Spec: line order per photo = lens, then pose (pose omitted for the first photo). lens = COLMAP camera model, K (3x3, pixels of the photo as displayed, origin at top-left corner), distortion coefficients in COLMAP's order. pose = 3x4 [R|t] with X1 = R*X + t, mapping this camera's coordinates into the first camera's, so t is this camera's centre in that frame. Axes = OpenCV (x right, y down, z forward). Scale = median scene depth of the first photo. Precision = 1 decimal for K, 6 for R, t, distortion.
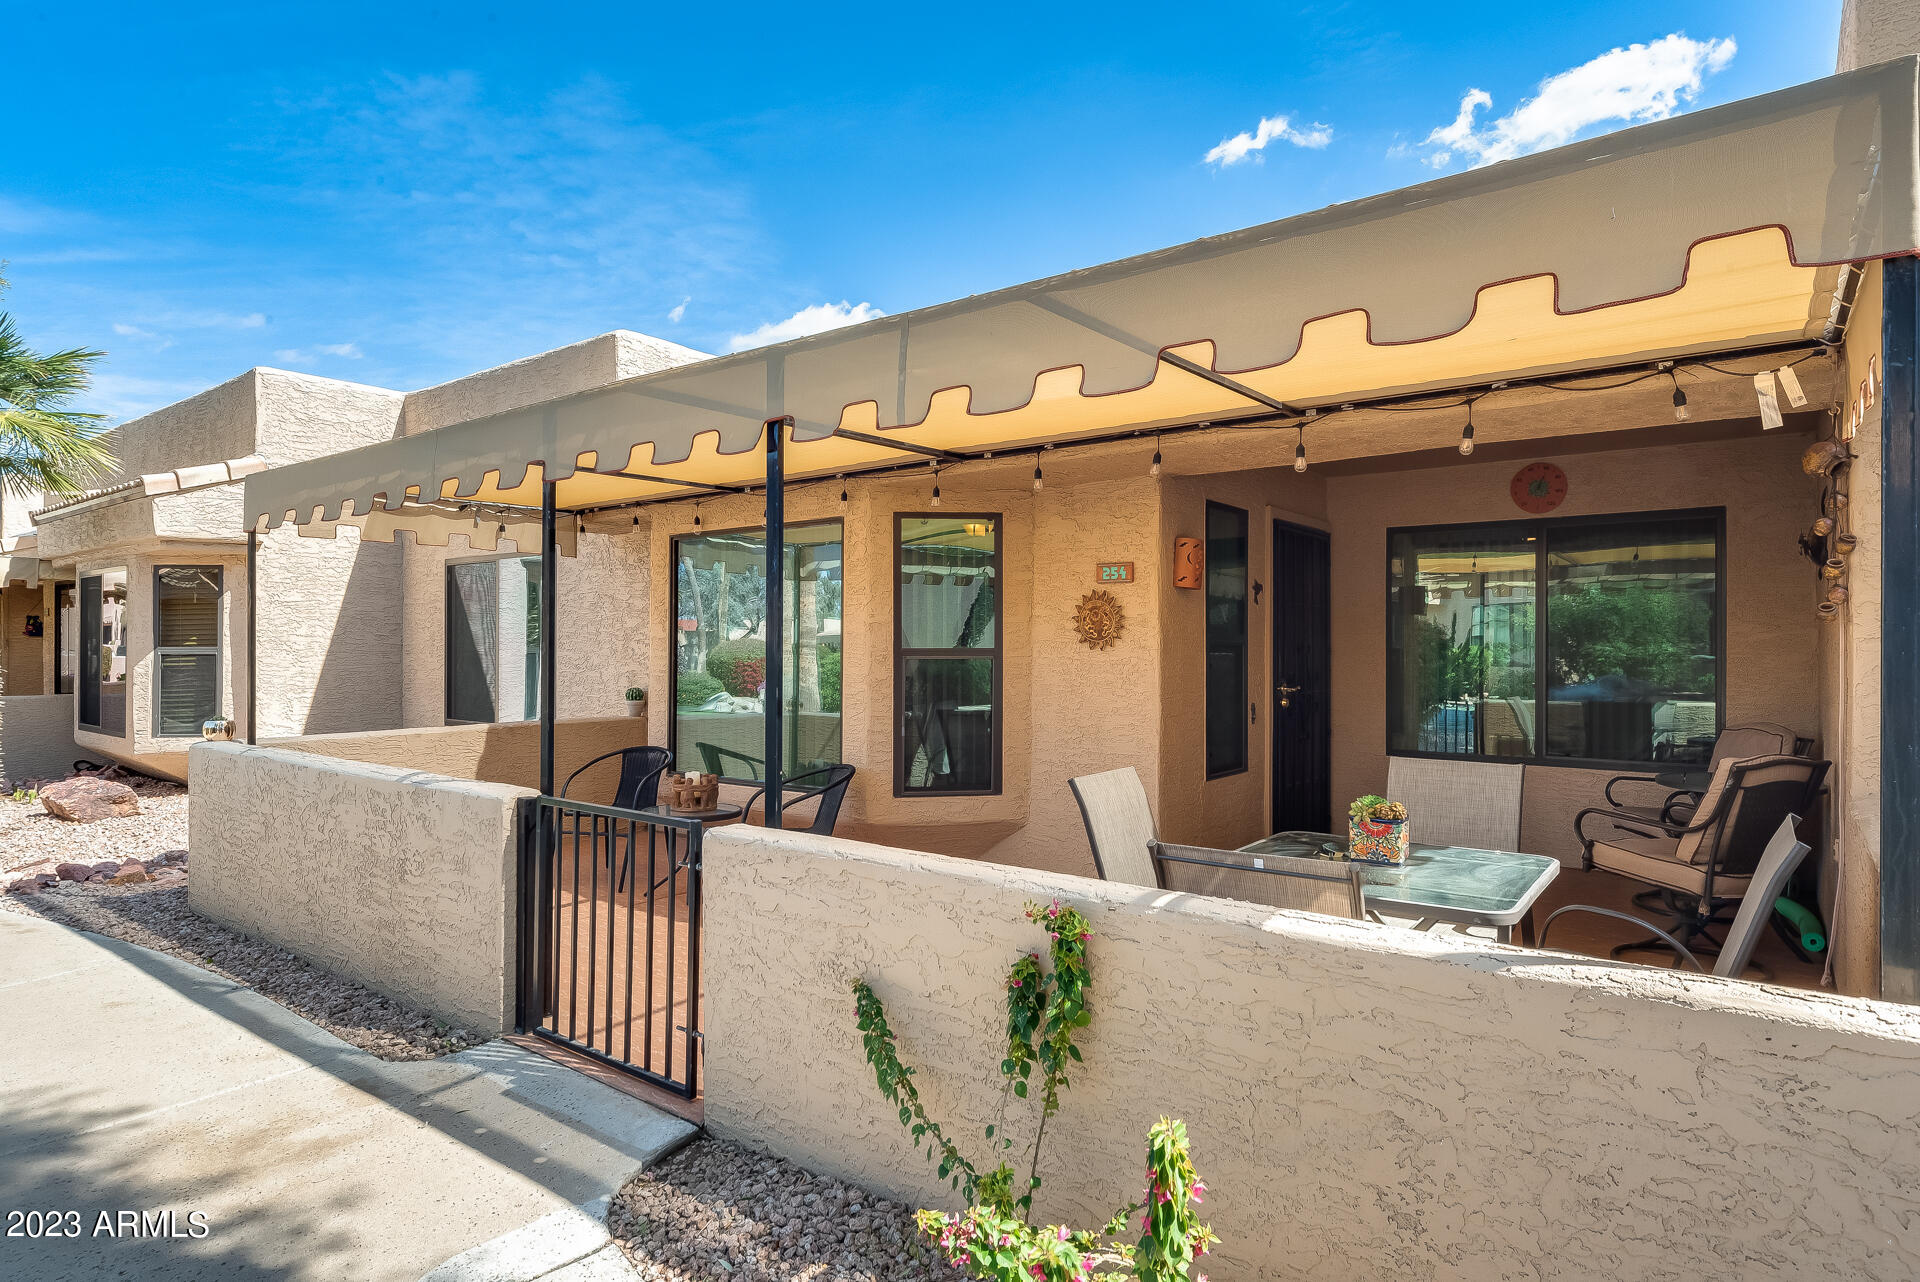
lens RADIAL K [[1086.6, 0, 946.0], [0, 1086.6, 639.9], [0, 0, 1]] dist [-0.002693, 0.001578]
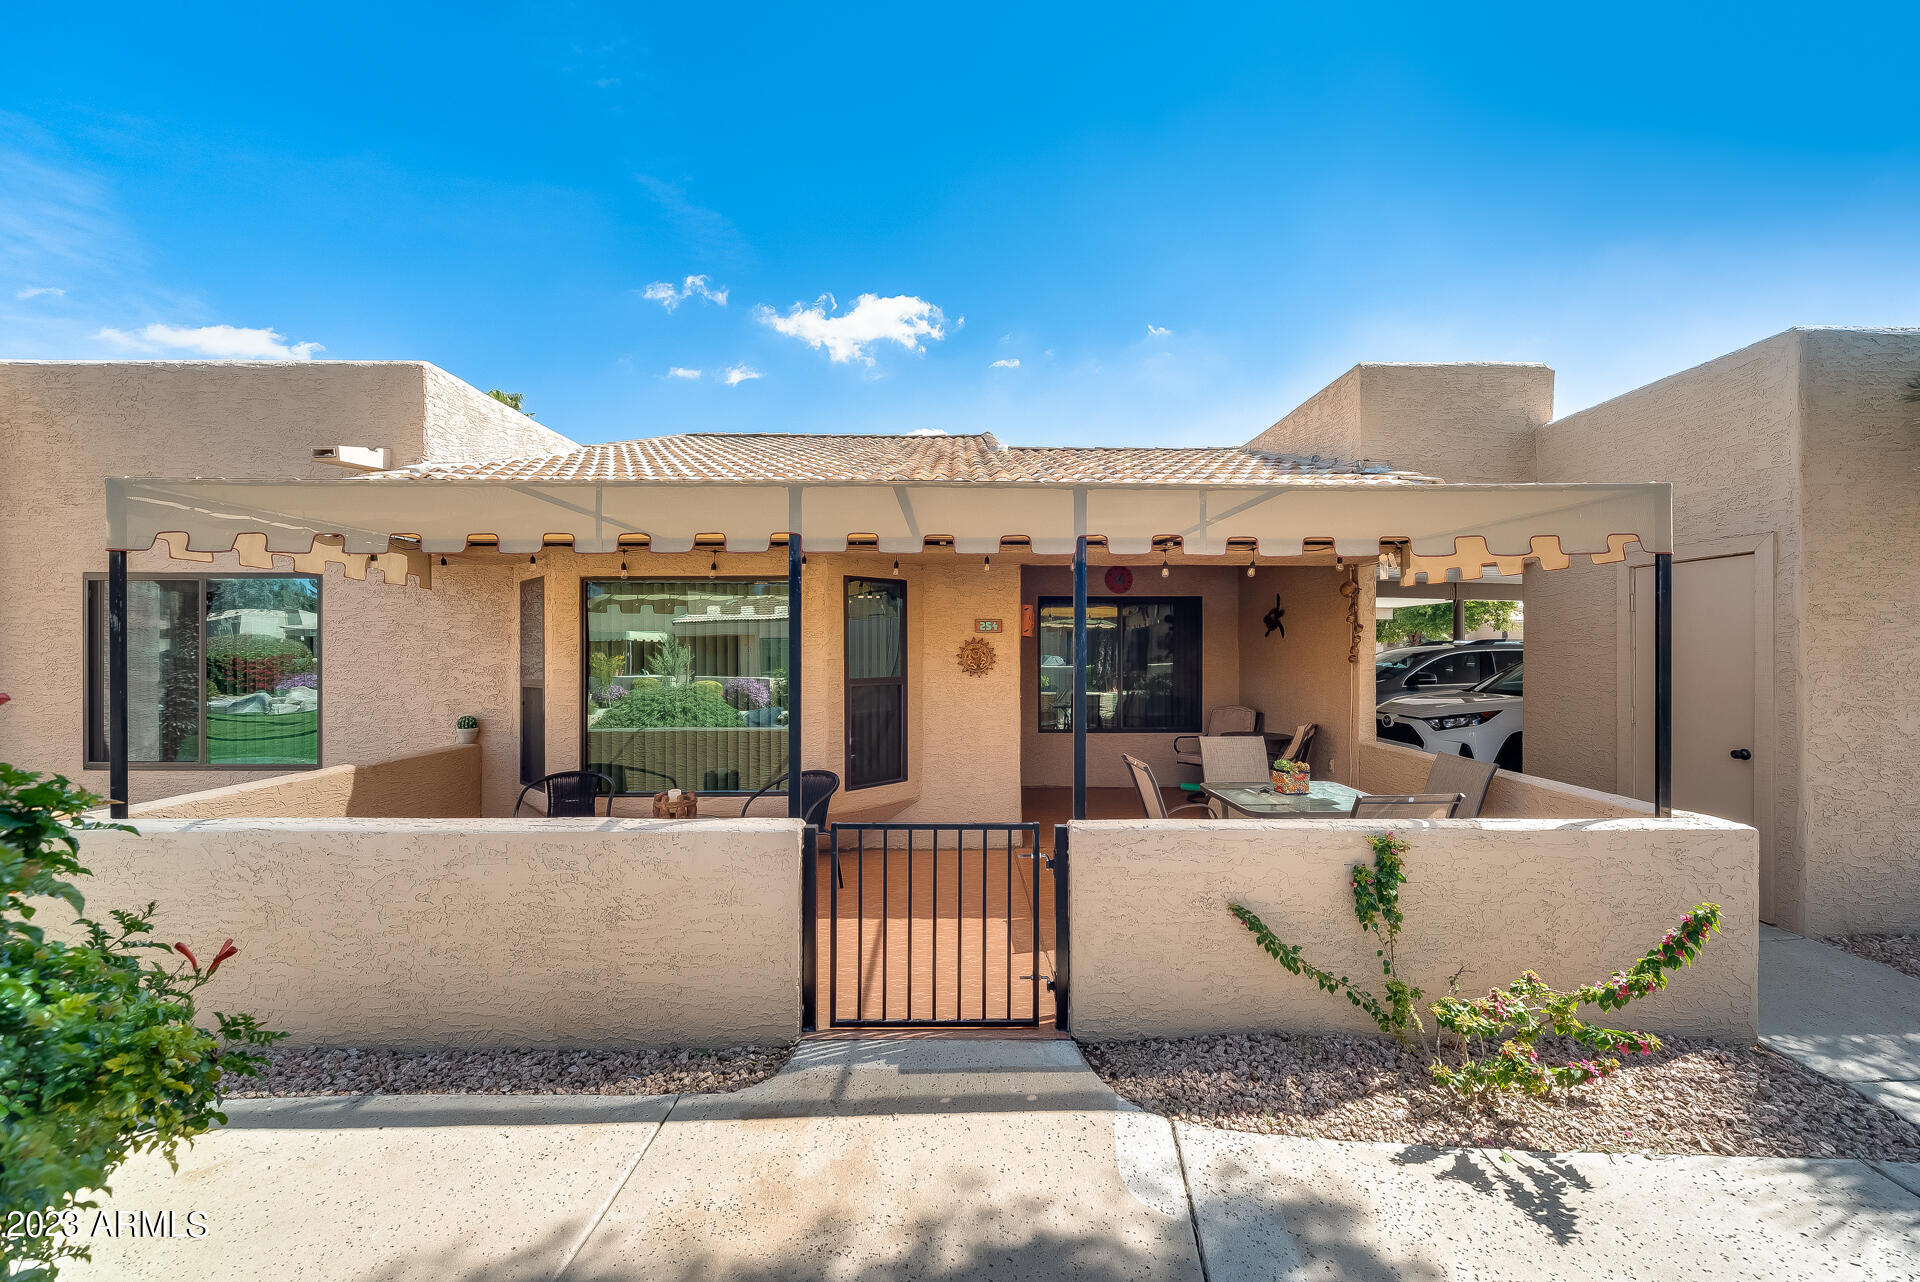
lens RADIAL K [[786.5, 0, 974.8], [0, 786.5, 641.3], [0, 0, 1]] dist [-0.003027, 0.000936]
pose [[0.773500, 0.006011, 0.633767, -0.555808], [-0.002667, 0.999977, -0.006229, -0.033753], [-0.633790, 0.003128, 0.773499, 0.169820]]
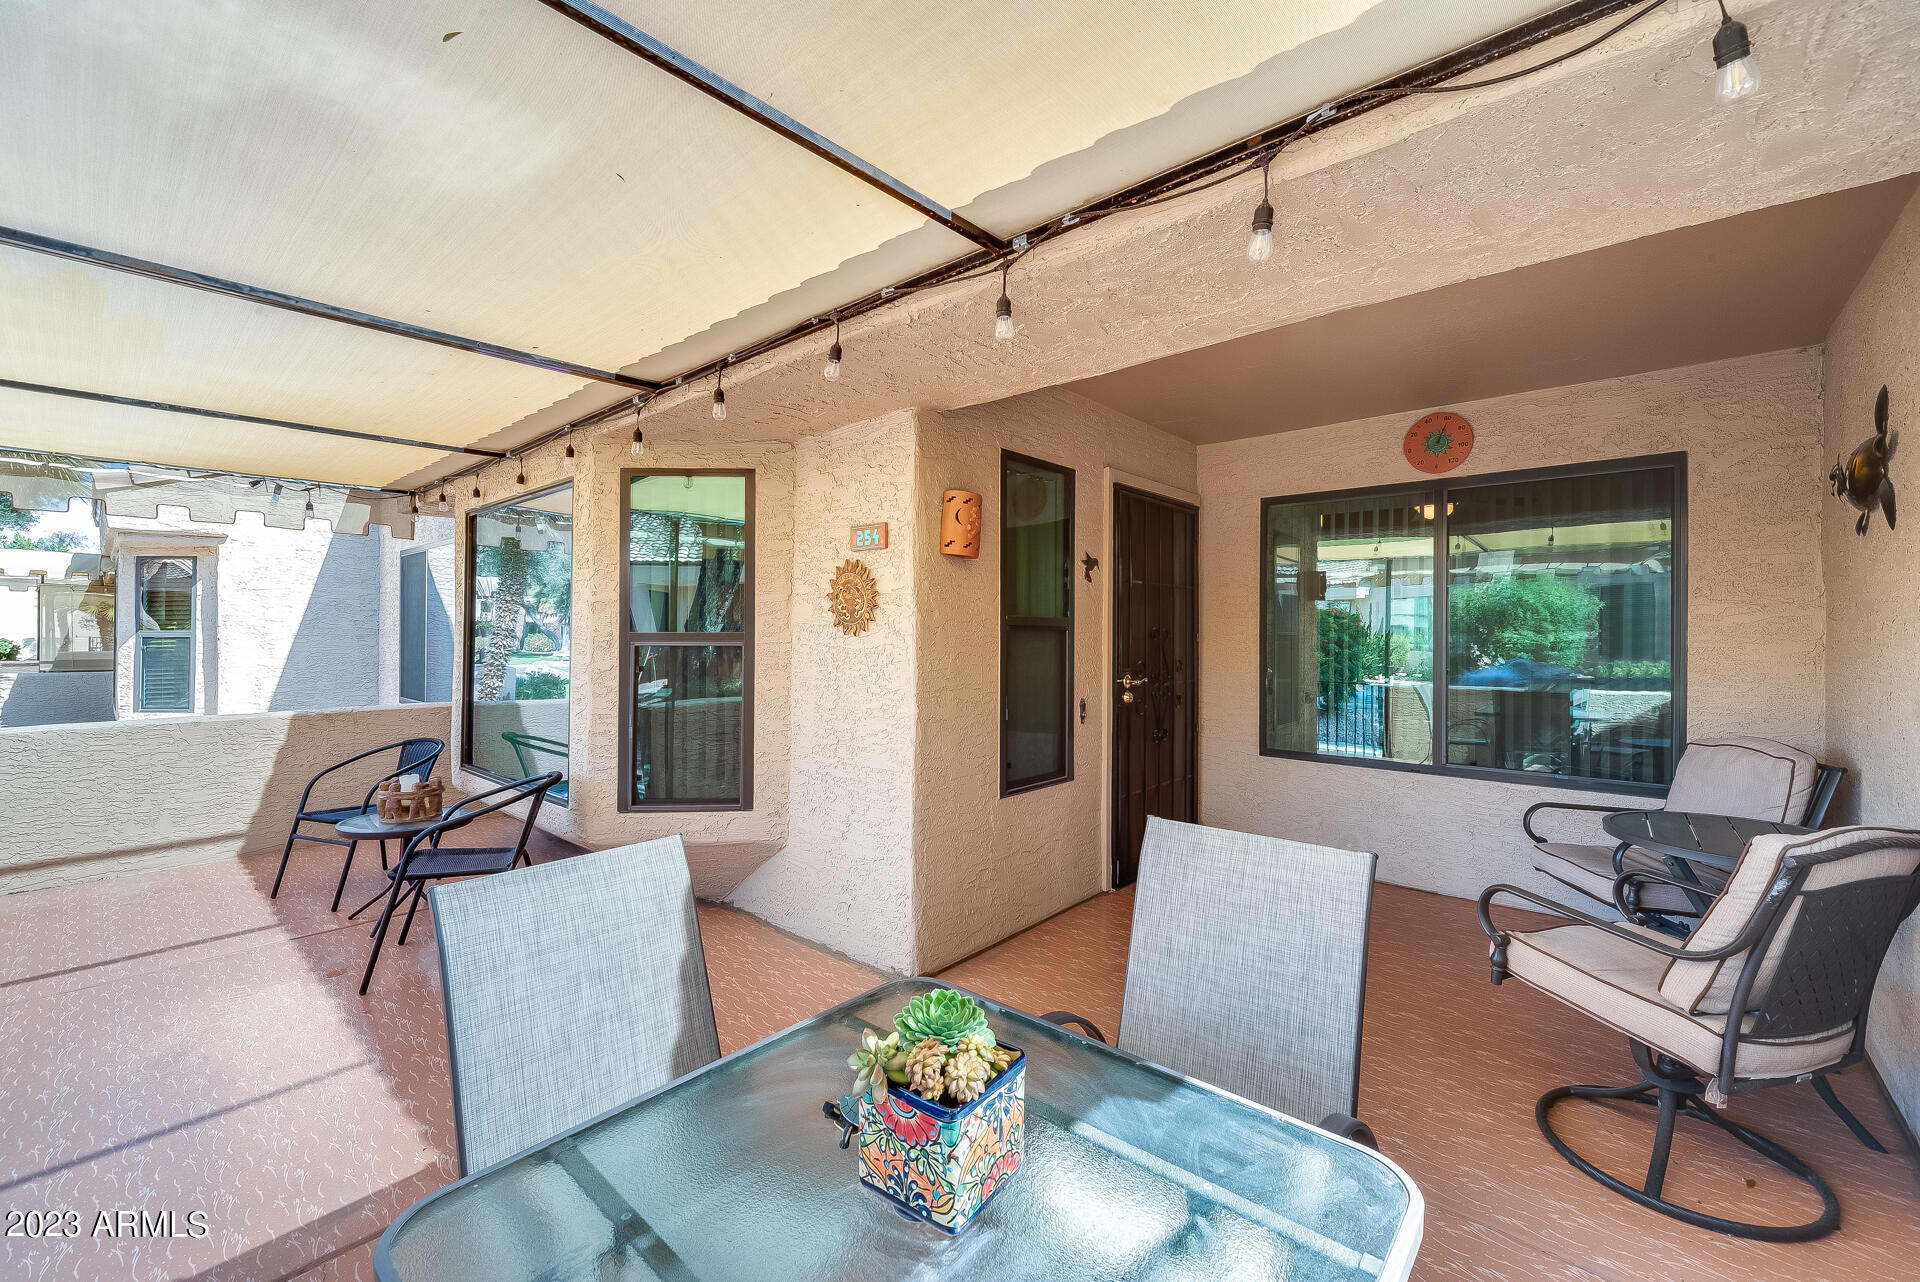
lens RADIAL K [[786.5, 0, 949.2], [0, 786.5, 628.4], [0, 0, 1]] dist [-0.003027, 0.000936]
pose [[0.997170, 0.002214, -0.075146, 0.258941], [-0.002208, 0.999998, 0.000169, 0.004179], [0.075146, -0.000003, 0.997173, 0.440950]]
